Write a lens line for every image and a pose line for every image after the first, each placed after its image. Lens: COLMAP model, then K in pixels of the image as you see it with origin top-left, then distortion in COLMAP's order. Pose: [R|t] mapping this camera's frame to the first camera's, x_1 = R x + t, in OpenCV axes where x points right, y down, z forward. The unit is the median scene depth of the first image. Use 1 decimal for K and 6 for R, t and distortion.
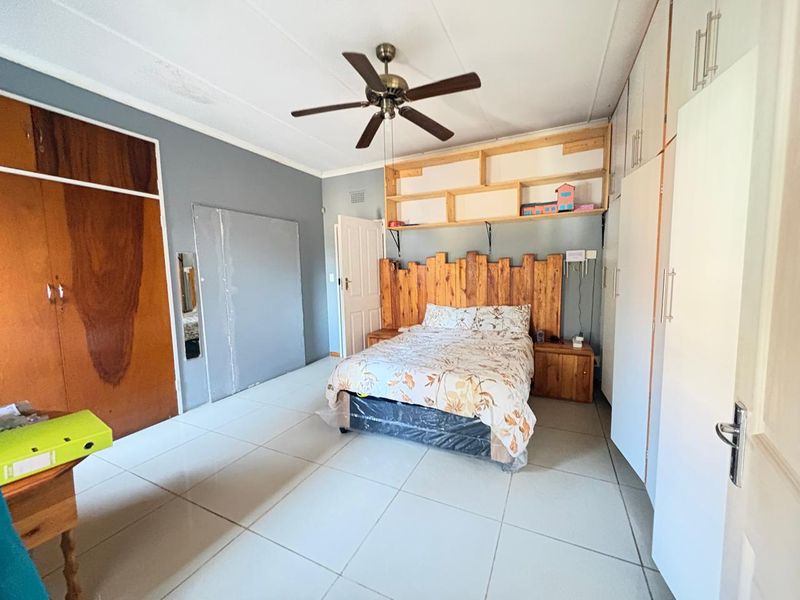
lens RADIAL K [[319.4, 0, 402.1], [0, 319.4, 302.1], [0, 0, 1]] dist [-0.000559, -0.000060]
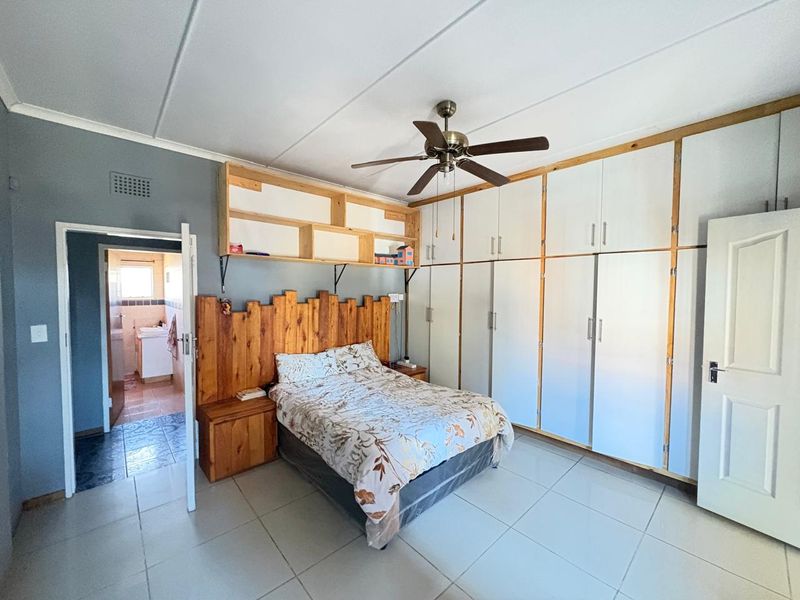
lens RADIAL K [[319.4, 0, 402.0], [0, 319.4, 297.7], [0, 0, 1]] dist [-0.000559, -0.000060]
pose [[0.372453, 0.002101, 0.928049, -0.567926], [0.081157, 0.996093, -0.034826, -0.087077], [-0.924496, 0.088288, 0.370827, 0.436930]]
